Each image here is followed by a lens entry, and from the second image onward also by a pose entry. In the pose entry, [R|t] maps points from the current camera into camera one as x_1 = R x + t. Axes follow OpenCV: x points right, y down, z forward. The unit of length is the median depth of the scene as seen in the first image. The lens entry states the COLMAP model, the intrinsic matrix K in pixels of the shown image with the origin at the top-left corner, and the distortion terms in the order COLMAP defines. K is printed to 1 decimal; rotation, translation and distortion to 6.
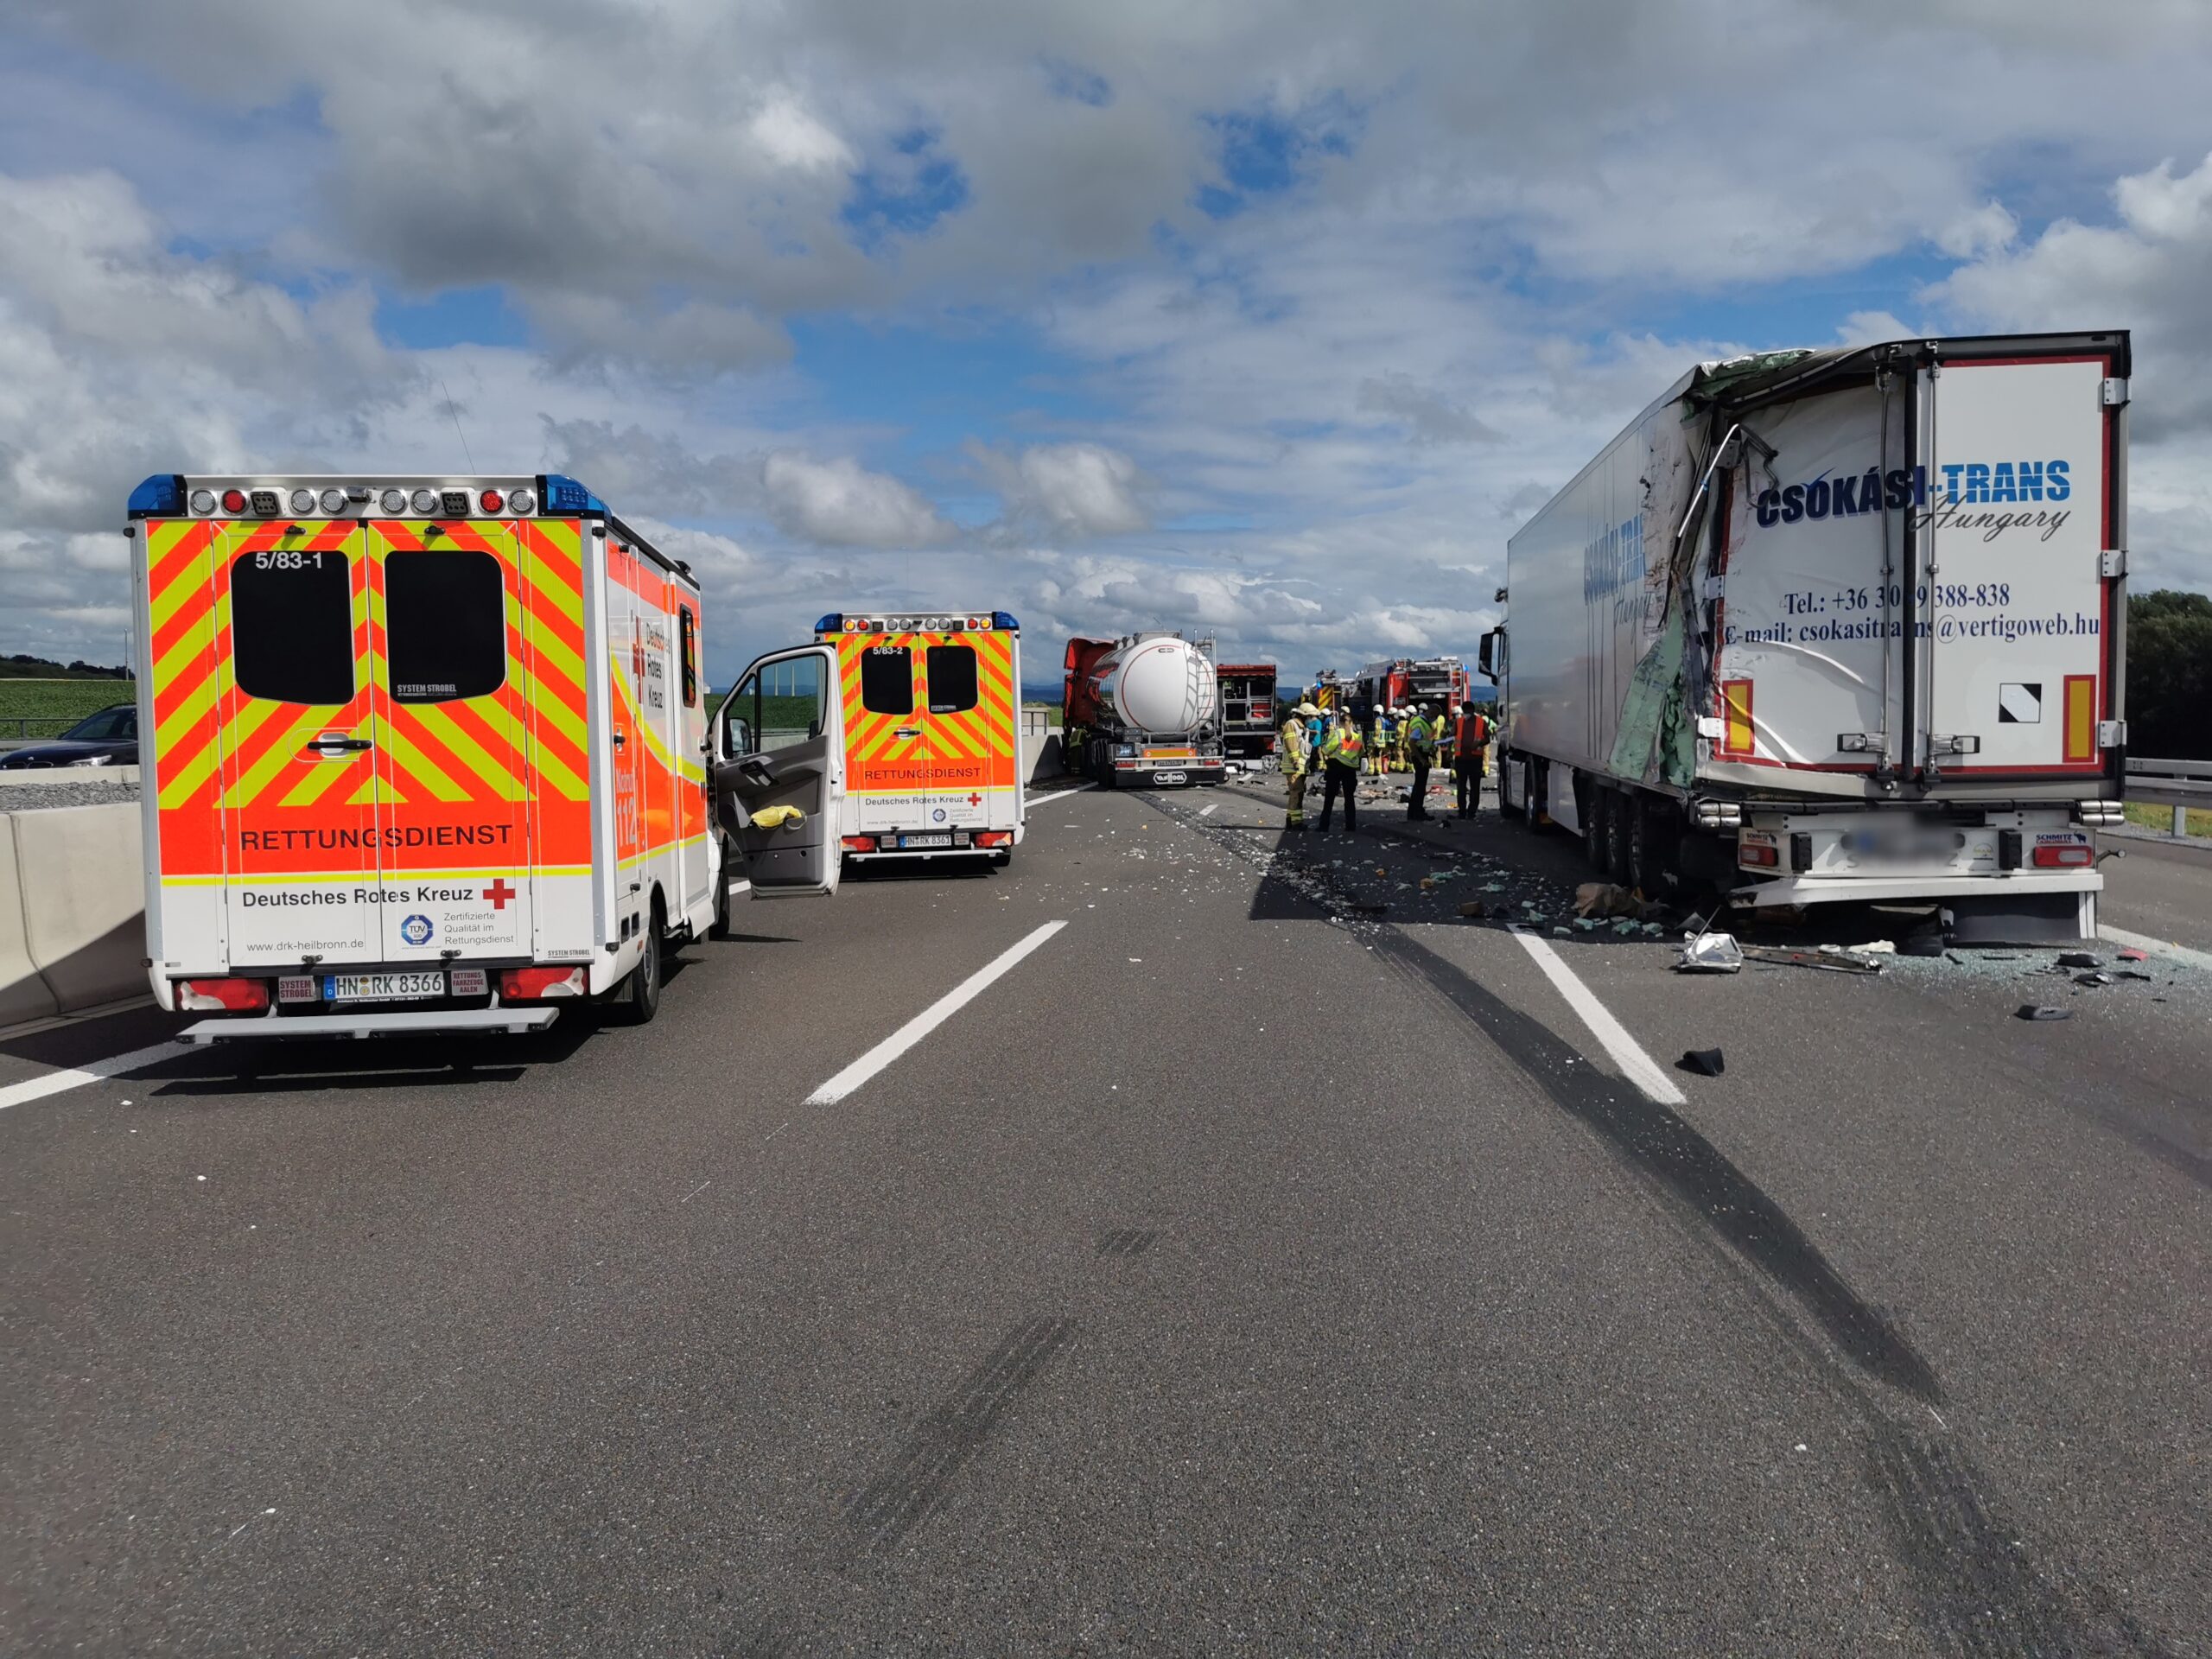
lens RADIAL K [[1770.8, 0, 1093.9], [0, 1770.8, 783.8], [0, 0, 1]] dist [0.299184, -0.591064]
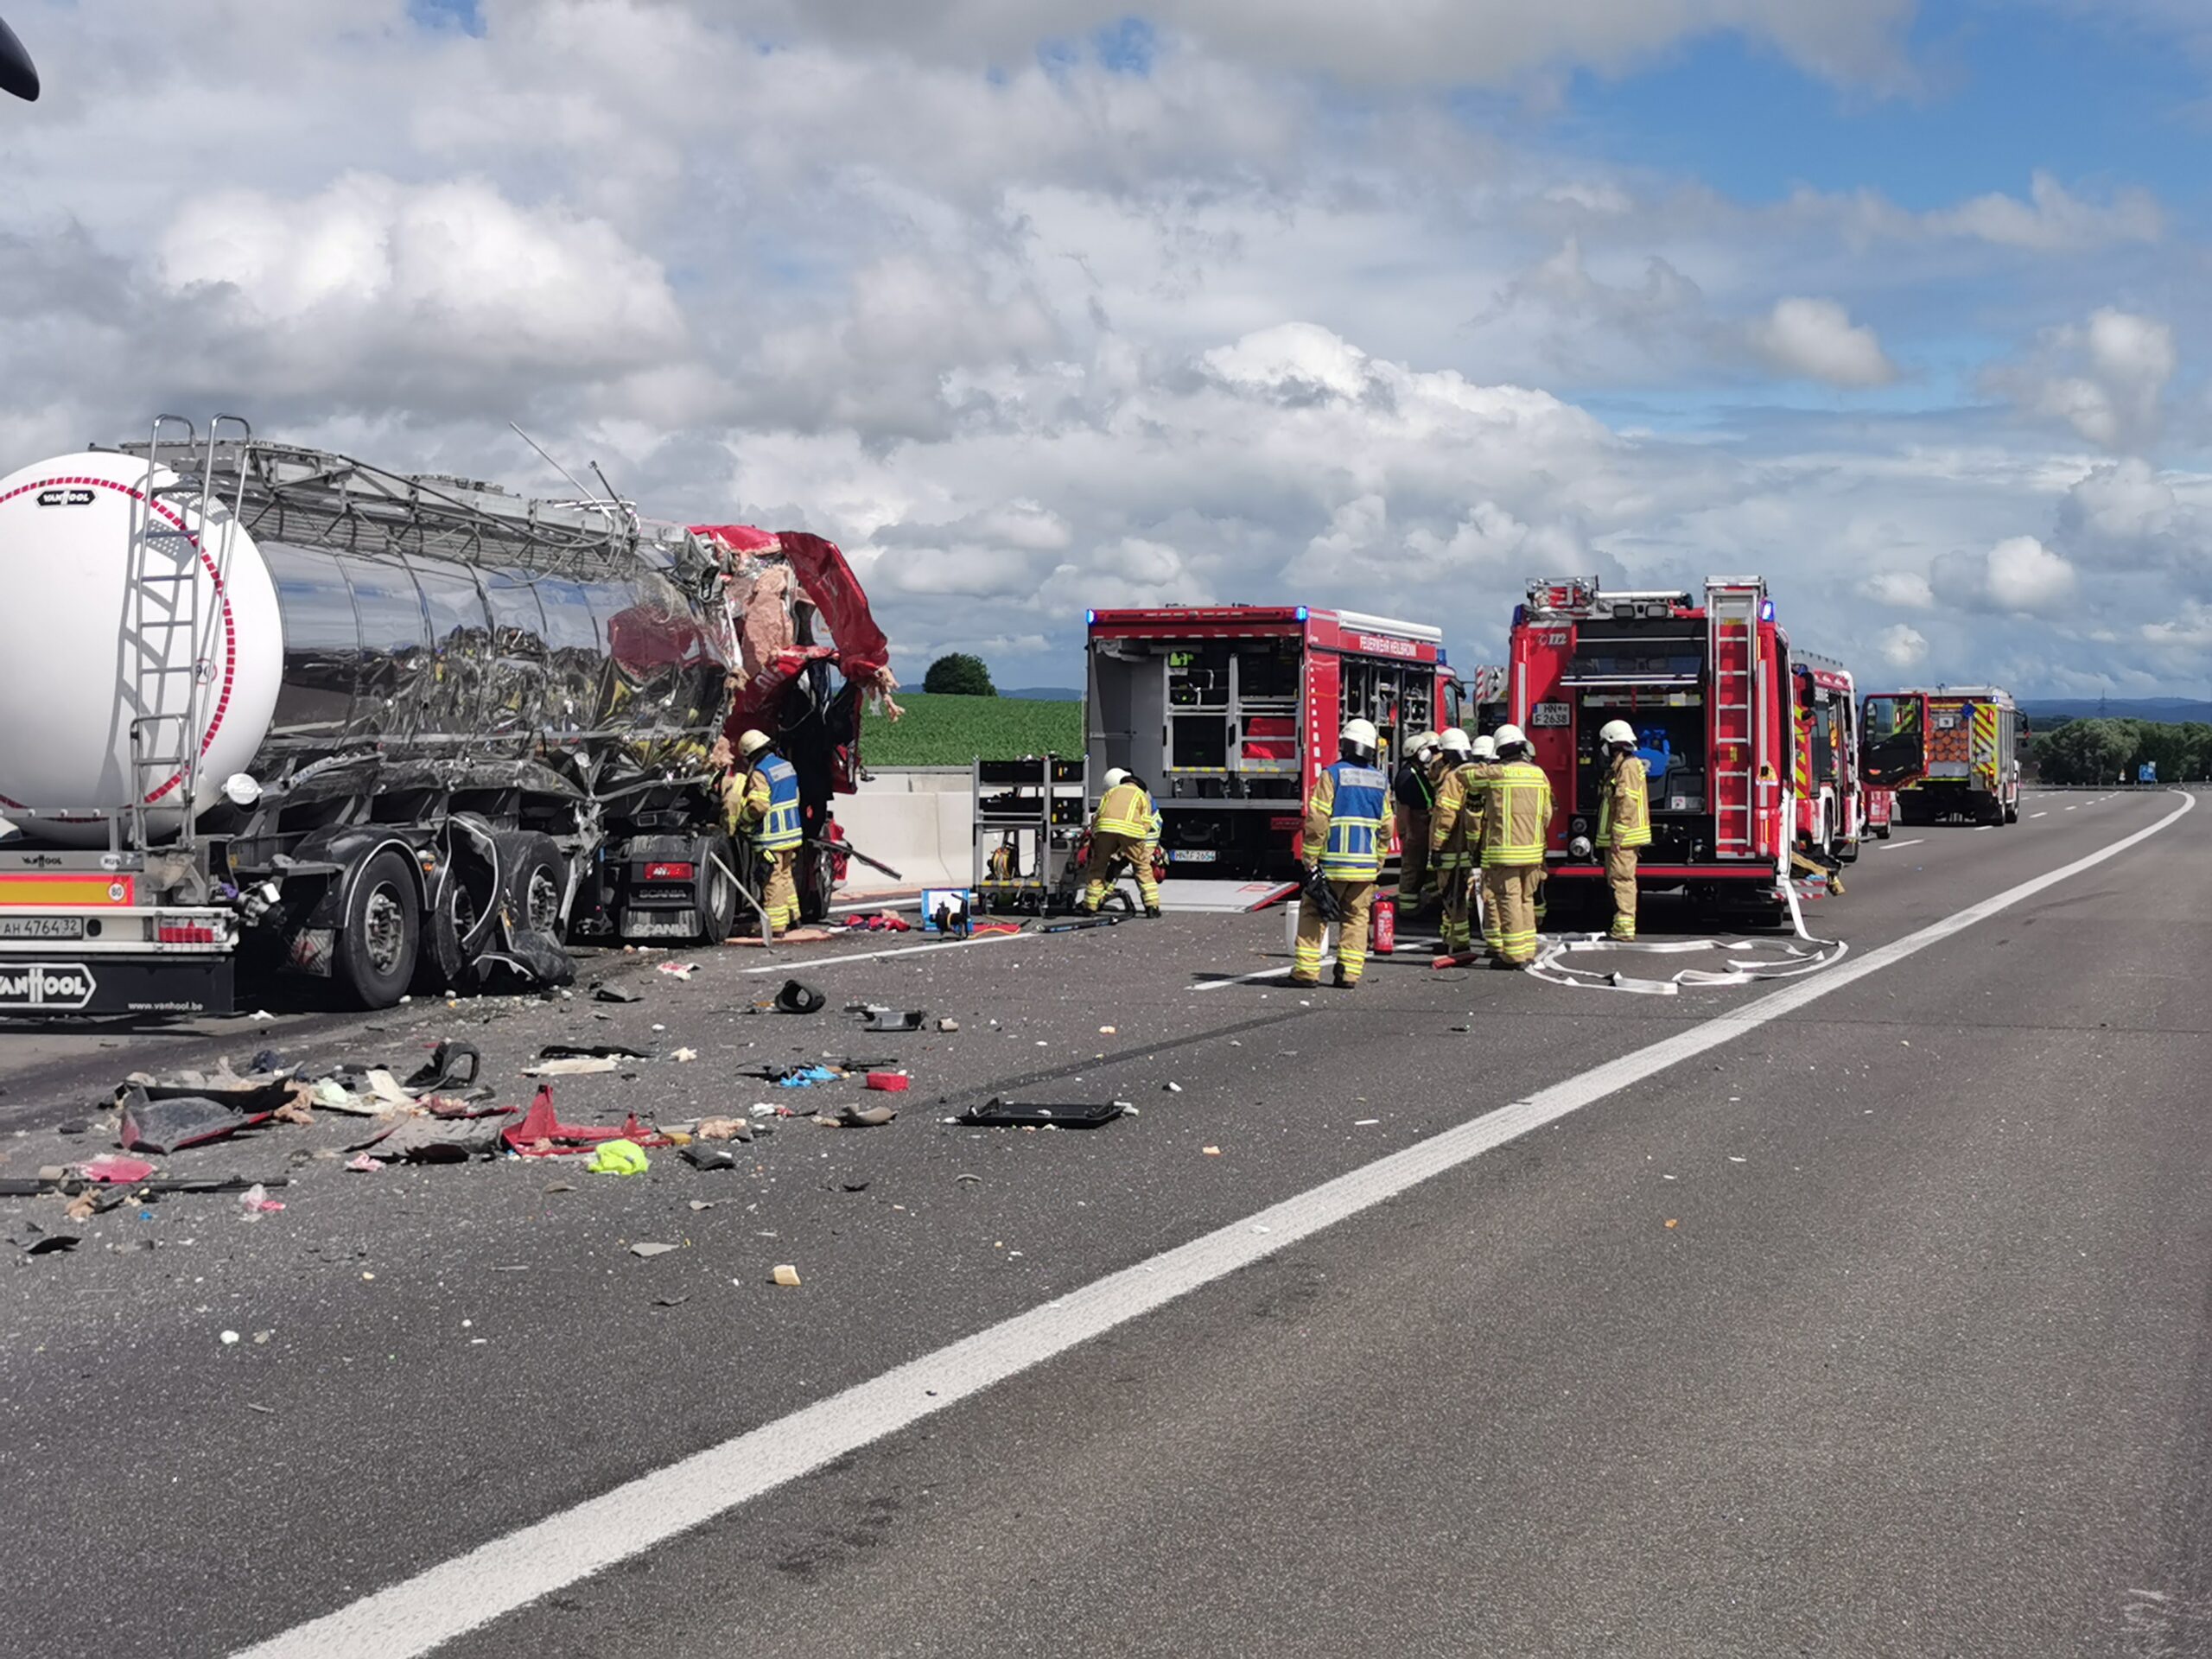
lens RADIAL K [[2898.6, 0, 1106.0], [0, 2898.6, 829.5], [0, 0, 1]] dist [-0.005603, -0.007159]
pose [[0.969588, 0.021488, -0.243800, 0.869656], [-0.023771, 0.999697, -0.006425, -0.077790], [0.243588, 0.012025, 0.969804, 1.828405]]
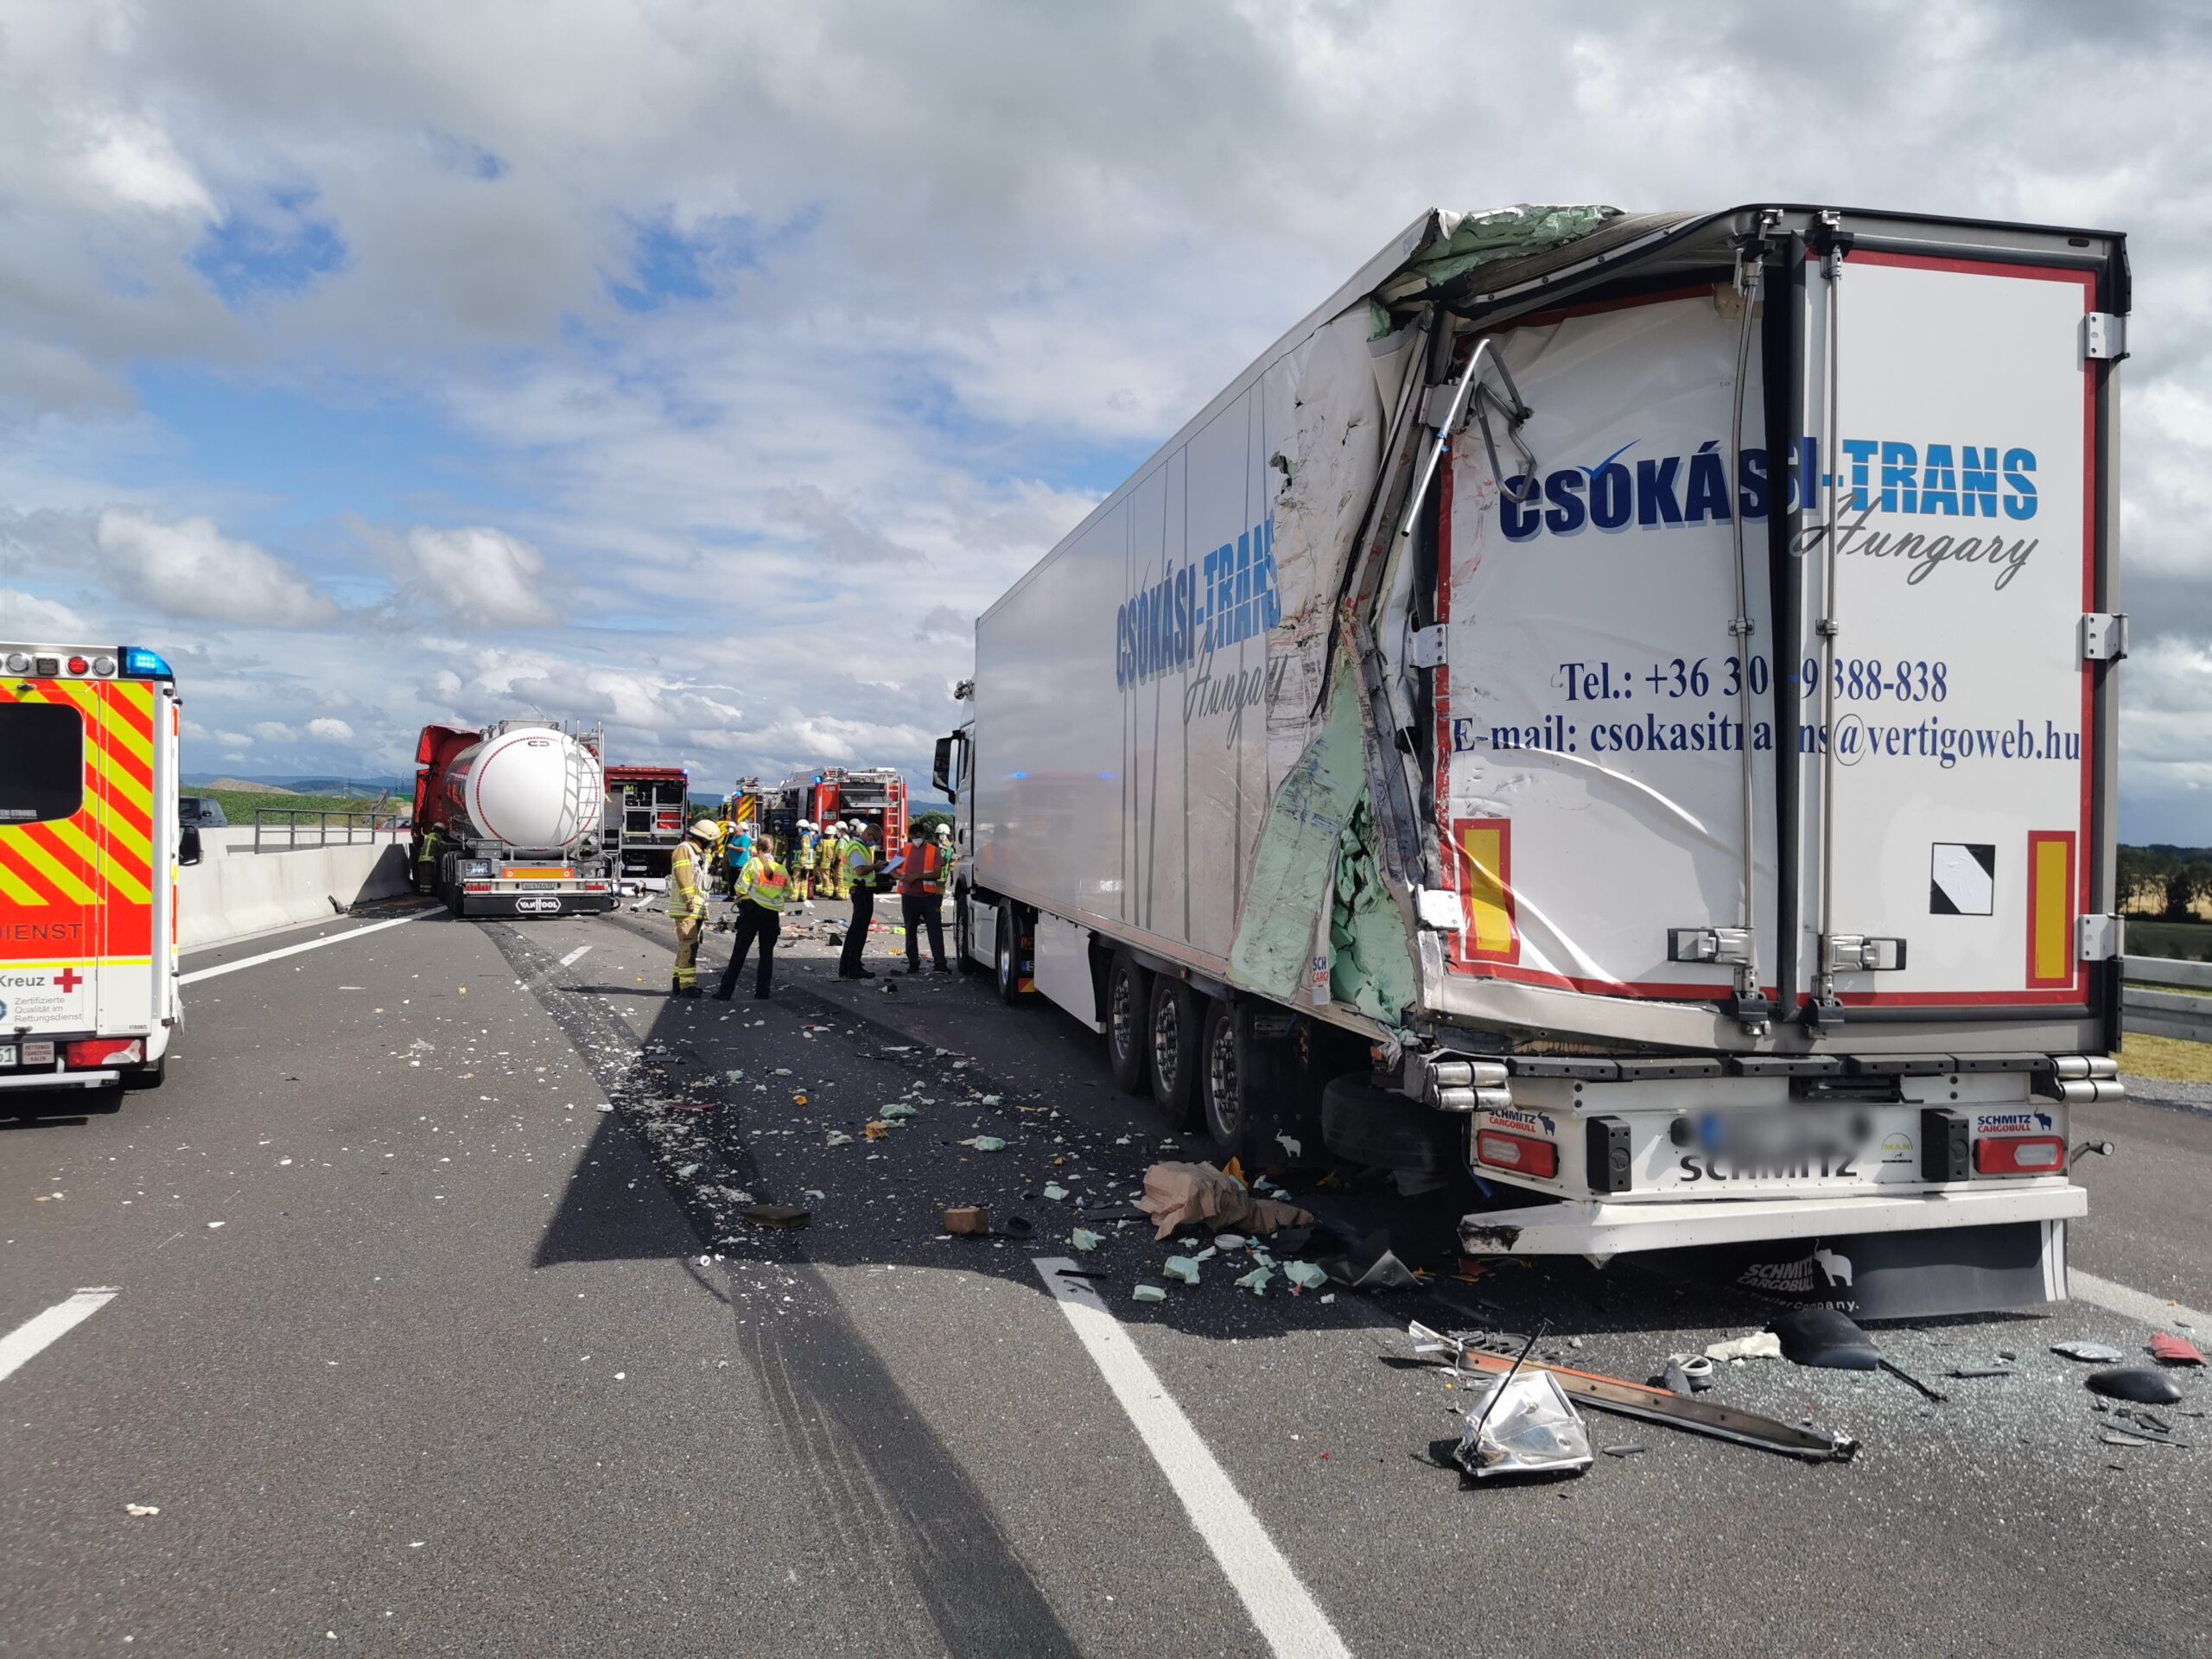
lens RADIAL K [[1703.0, 0, 1106.0], [0, 1703.0, 829.5], [0, 0, 1]] dist [0.012117, 0.004168]
pose [[0.943470, 0.027687, 0.330298, 0.085302], [-0.015874, 0.999136, -0.038408, -0.032671], [-0.331076, 0.030994, 0.943095, 0.559956]]
